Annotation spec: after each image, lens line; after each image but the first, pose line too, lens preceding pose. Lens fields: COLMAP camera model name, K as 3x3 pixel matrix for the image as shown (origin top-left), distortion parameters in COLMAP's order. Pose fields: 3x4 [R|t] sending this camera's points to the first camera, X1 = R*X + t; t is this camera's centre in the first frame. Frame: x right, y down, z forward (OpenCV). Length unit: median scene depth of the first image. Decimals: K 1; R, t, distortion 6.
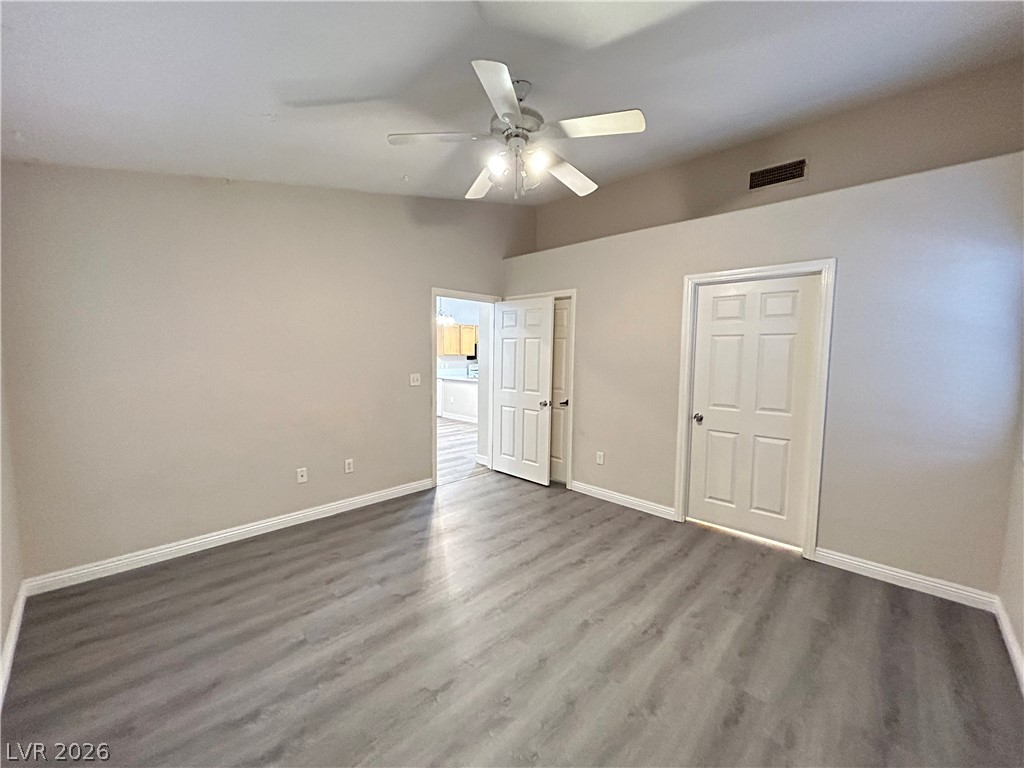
lens RADIAL K [[412.4, 0, 508.4], [0, 412.4, 378.4], [0, 0, 1]] dist [-0.003056, 0.001856]
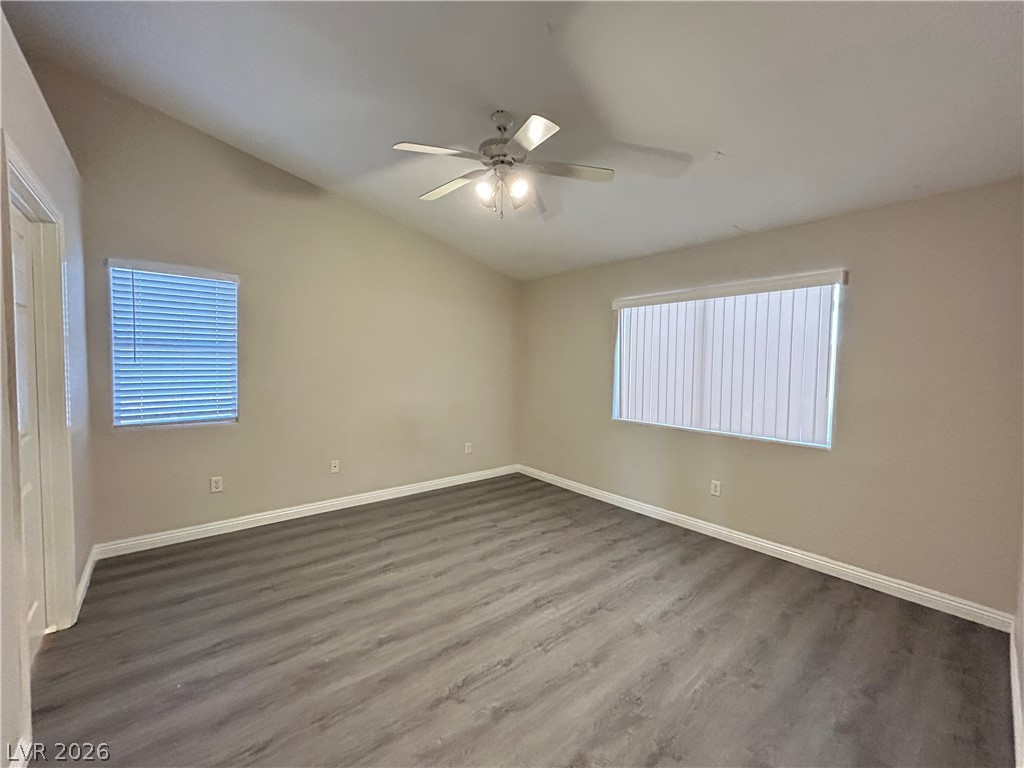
lens RADIAL K [[412.4, 0, 511.1], [0, 412.4, 384.7], [0, 0, 1]] dist [-0.003056, 0.001856]
pose [[-0.994498, -0.037899, 0.097662, -0.123825], [-0.026881, 0.993371, 0.111761, -0.107184], [-0.101250, 0.108521, -0.988924, 2.073713]]
